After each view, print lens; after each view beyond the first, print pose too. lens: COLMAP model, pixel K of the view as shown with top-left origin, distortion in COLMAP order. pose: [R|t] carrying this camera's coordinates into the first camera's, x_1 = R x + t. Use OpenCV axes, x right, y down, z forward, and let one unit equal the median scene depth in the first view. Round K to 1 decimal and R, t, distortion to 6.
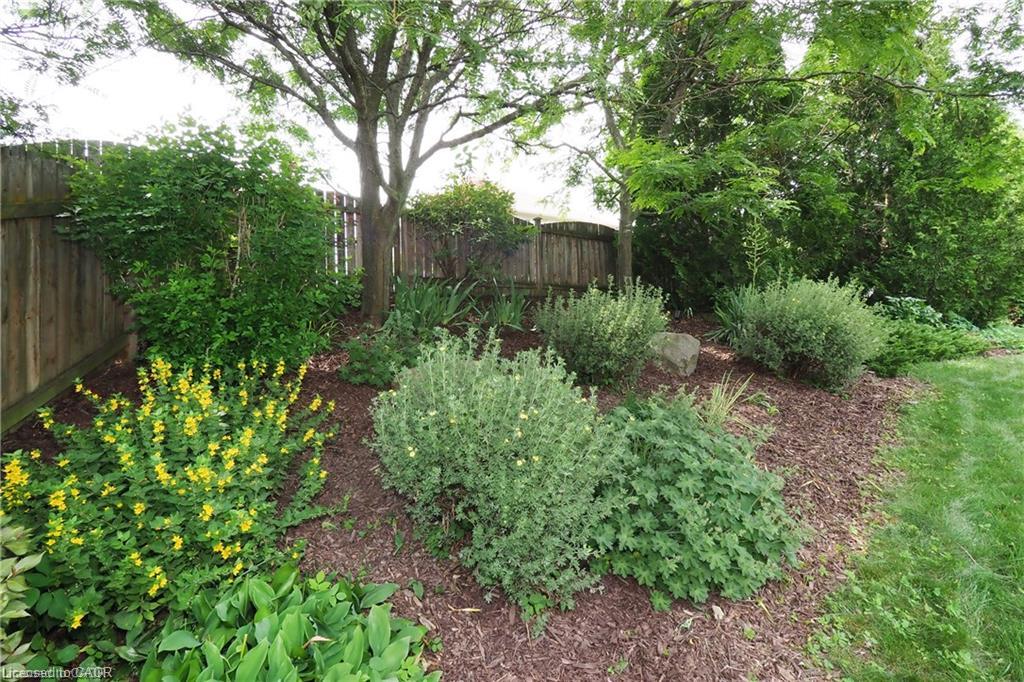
lens RADIAL K [[466.7, 0, 512.0], [0, 466.7, 341.0], [0, 0, 1]] dist [0.019353, 0.000090]
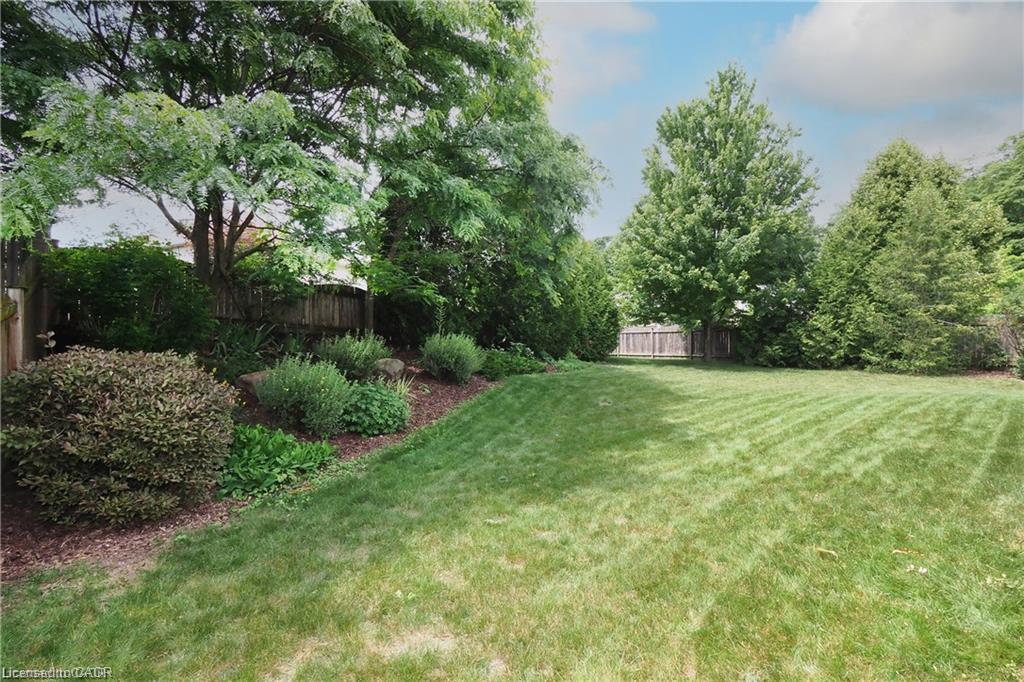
lens RADIAL K [[466.7, 0, 512.0], [0, 466.7, 341.0], [0, 0, 1]] dist [0.019353, 0.000090]
pose [[0.876939, 0.034749, 0.479343, -0.156139], [-0.003627, 0.997833, -0.065701, 0.038951], [-0.480587, 0.055877, 0.875165, -1.002438]]
